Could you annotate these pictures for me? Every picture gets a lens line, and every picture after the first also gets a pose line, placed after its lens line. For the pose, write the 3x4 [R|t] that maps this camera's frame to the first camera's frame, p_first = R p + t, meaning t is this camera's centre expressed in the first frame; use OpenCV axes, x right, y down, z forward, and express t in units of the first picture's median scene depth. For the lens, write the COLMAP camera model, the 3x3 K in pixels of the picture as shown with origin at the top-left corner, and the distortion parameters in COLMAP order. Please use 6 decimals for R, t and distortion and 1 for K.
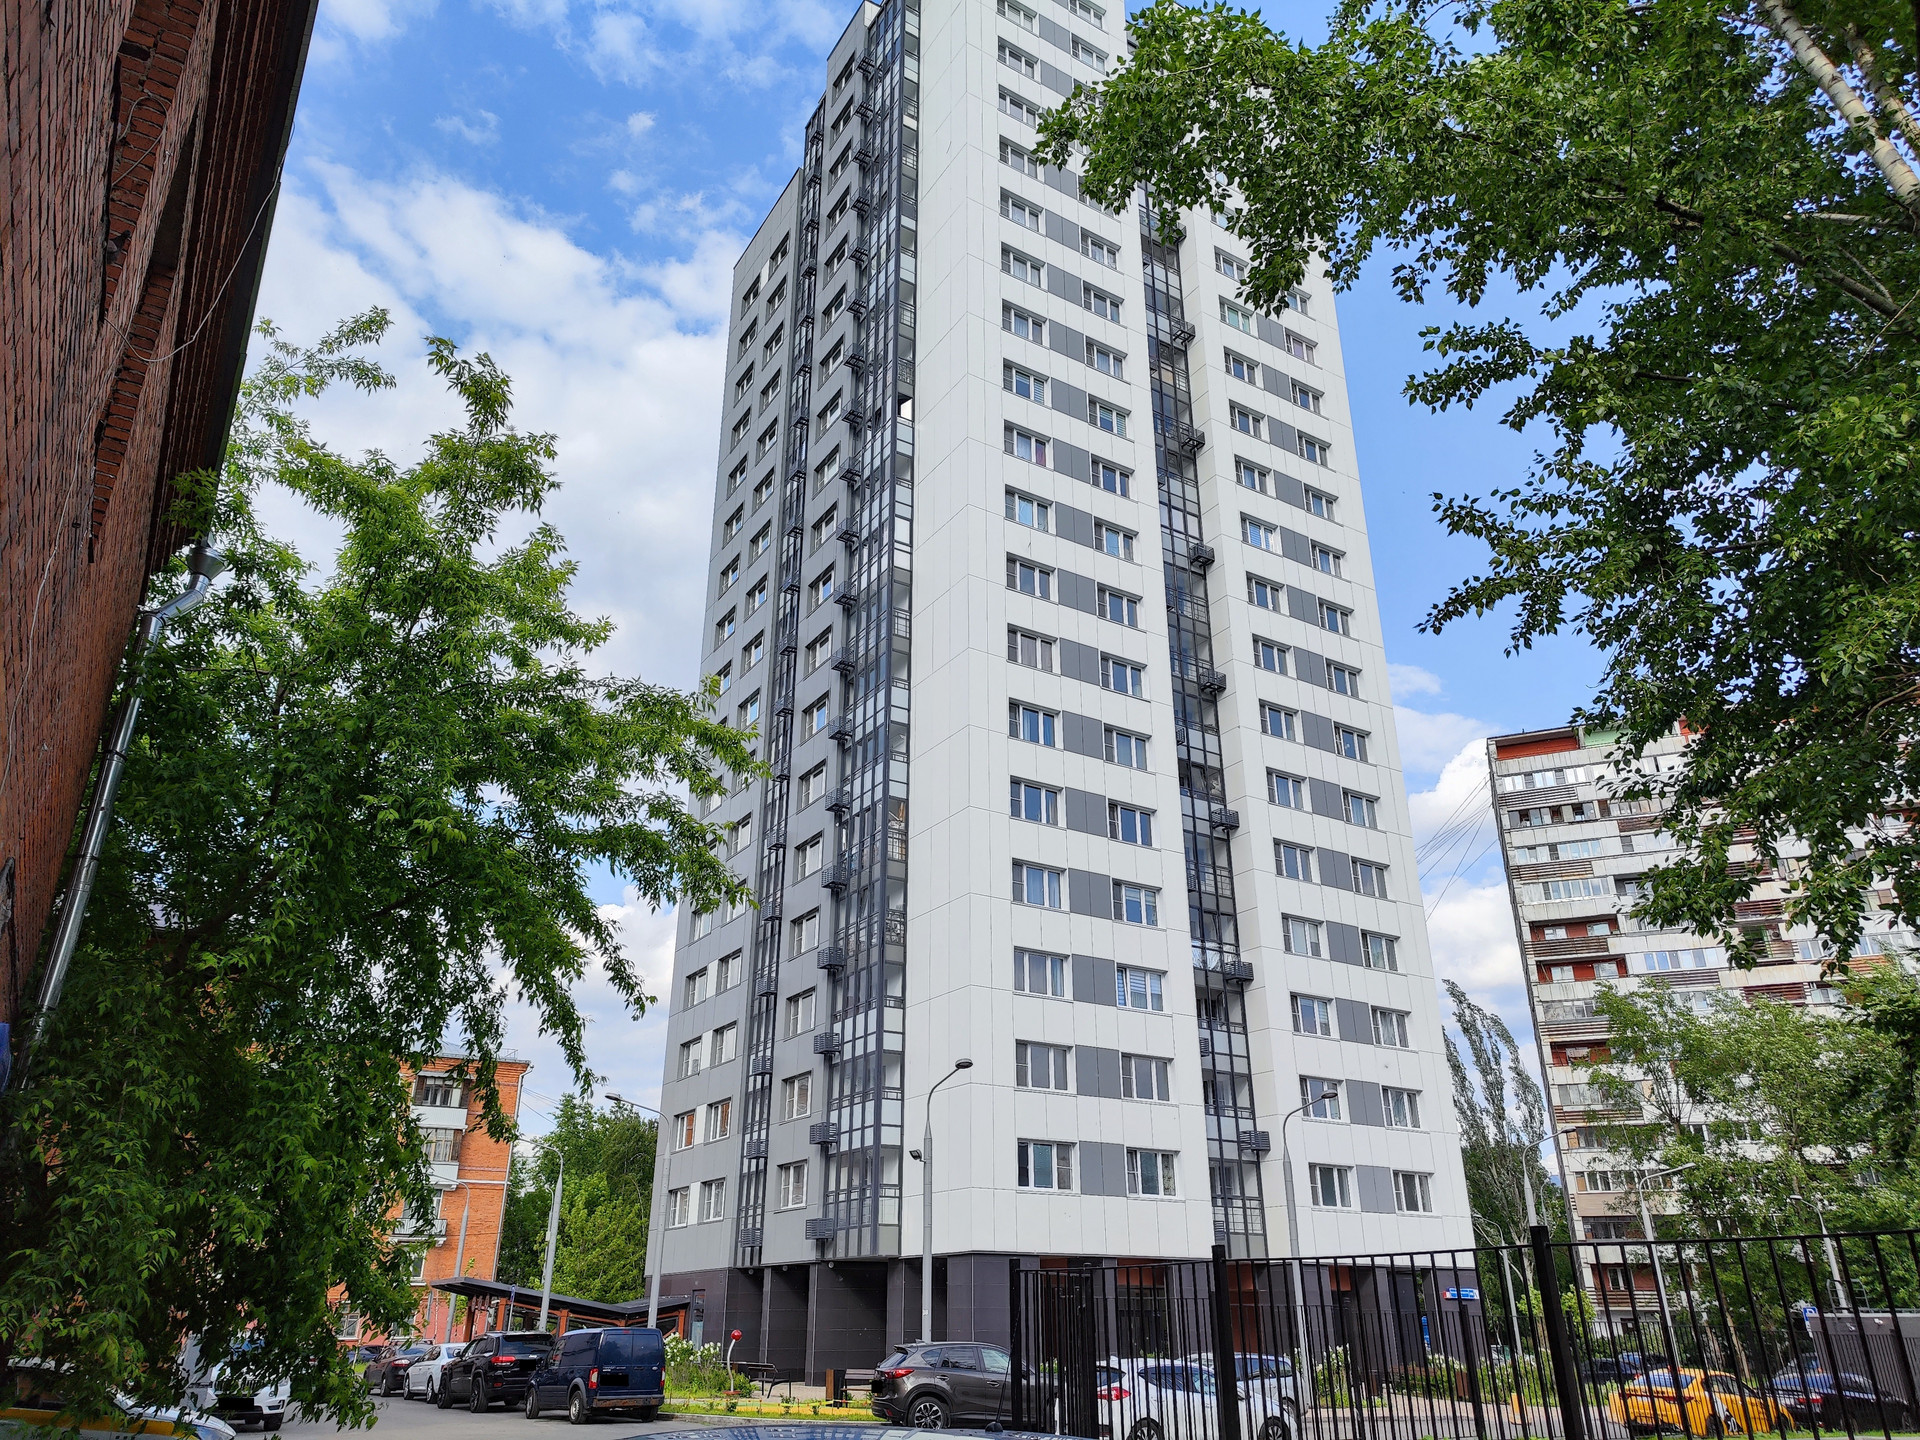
lens RADIAL K [[1327.9, 0, 960.0], [0, 1327.9, 720.0], [0, 0, 1]] dist [0.065662, -0.086110]
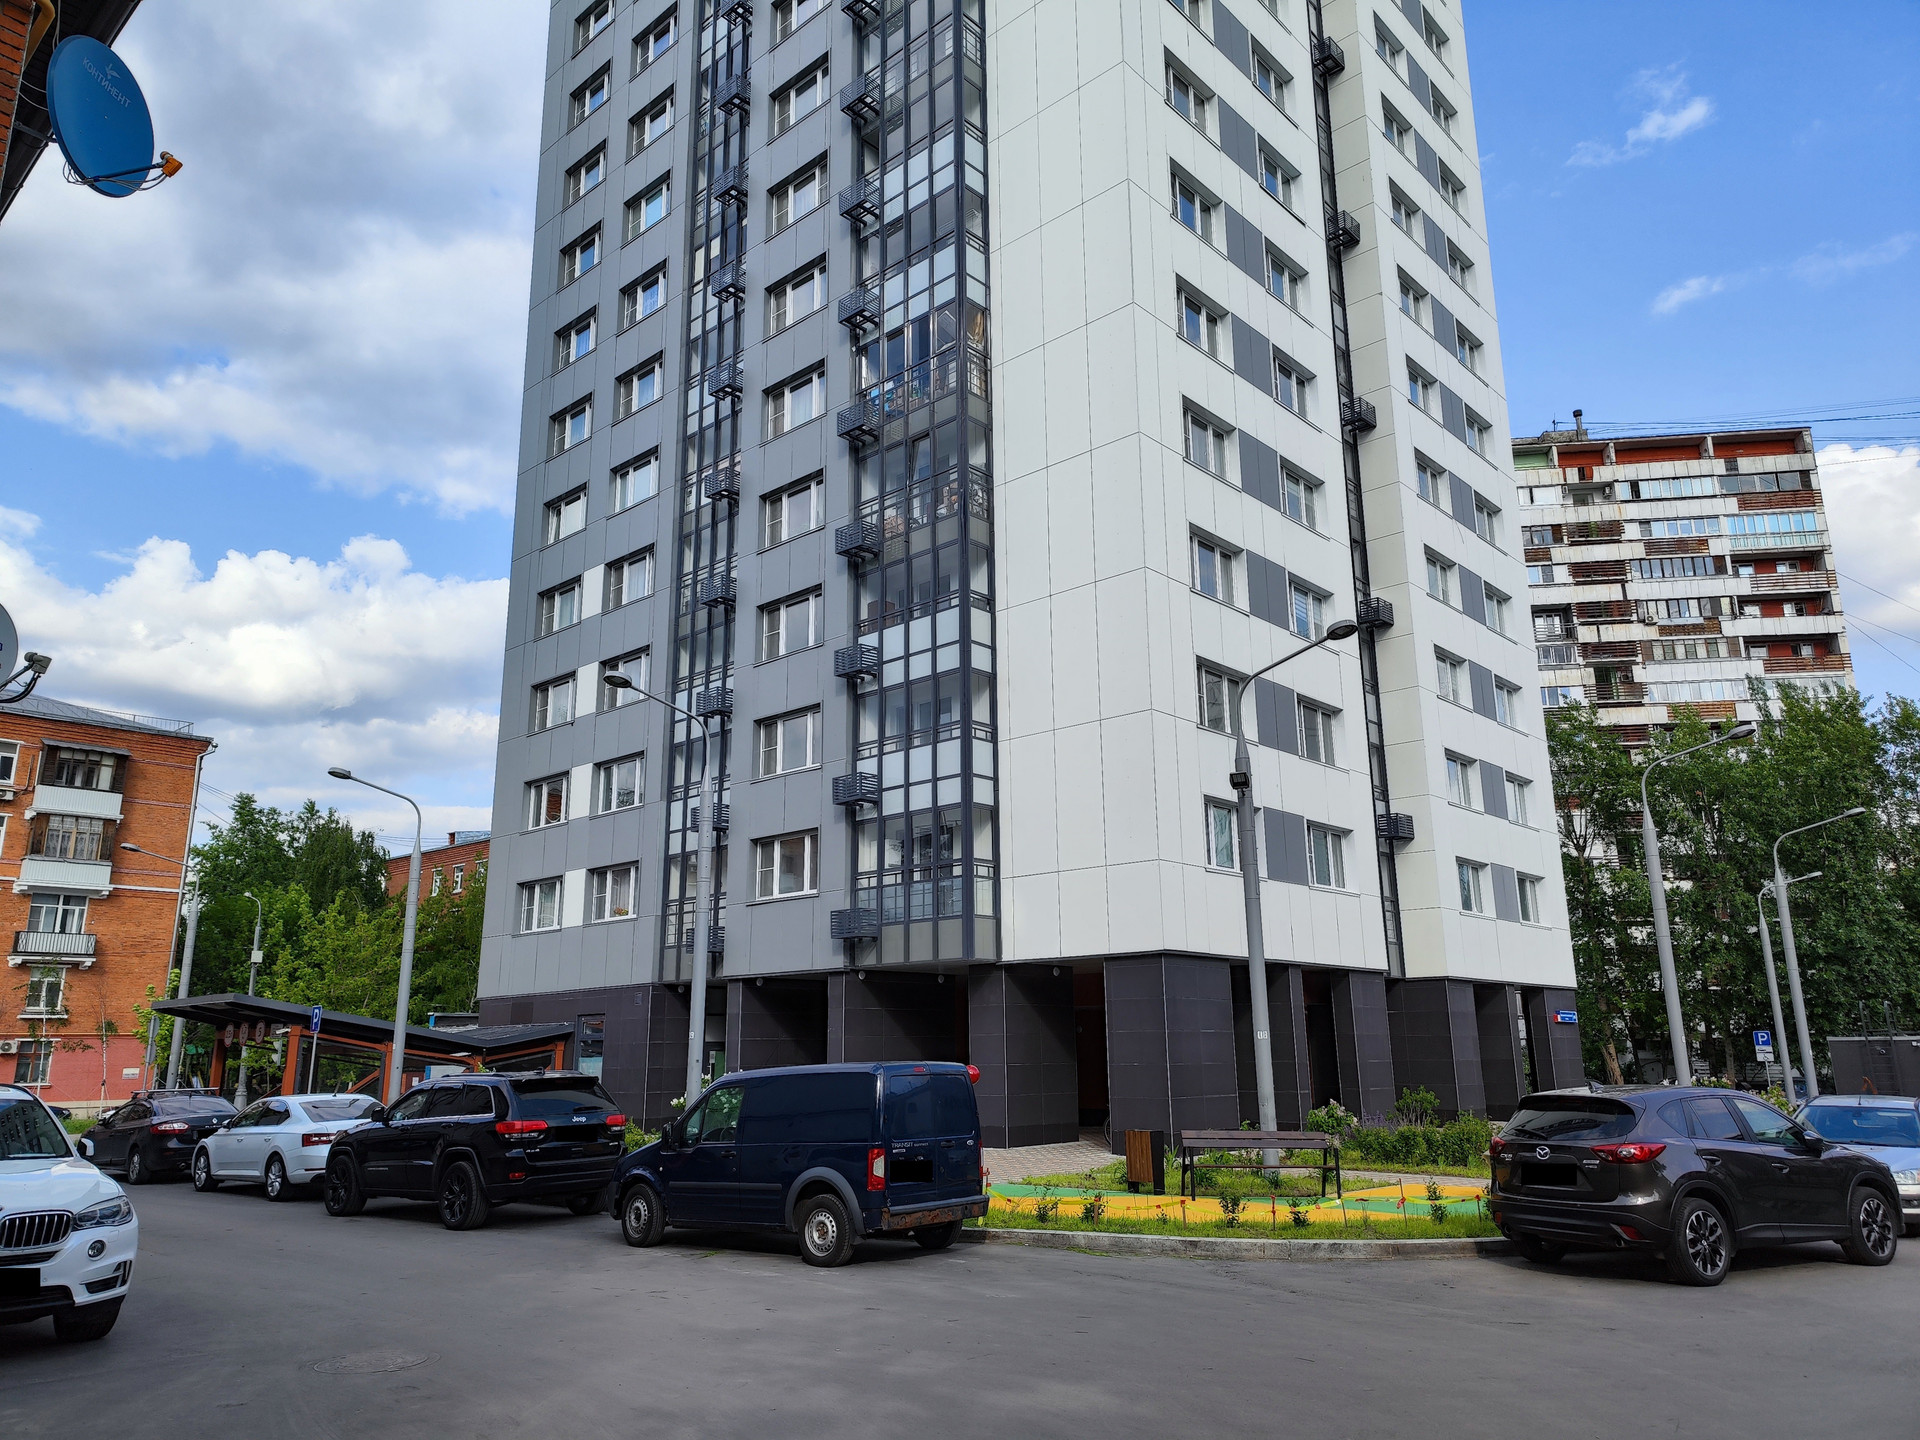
lens RADIAL K [[1327.9, 0, 960.0], [0, 1327.9, 720.0], [0, 0, 1]] dist [0.065662, -0.086110]
pose [[0.964111, 0.055566, 0.259620, -0.213500], [-0.099710, 0.982053, 0.160093, 0.155891], [-0.246064, -0.180235, 0.952349, 0.345223]]
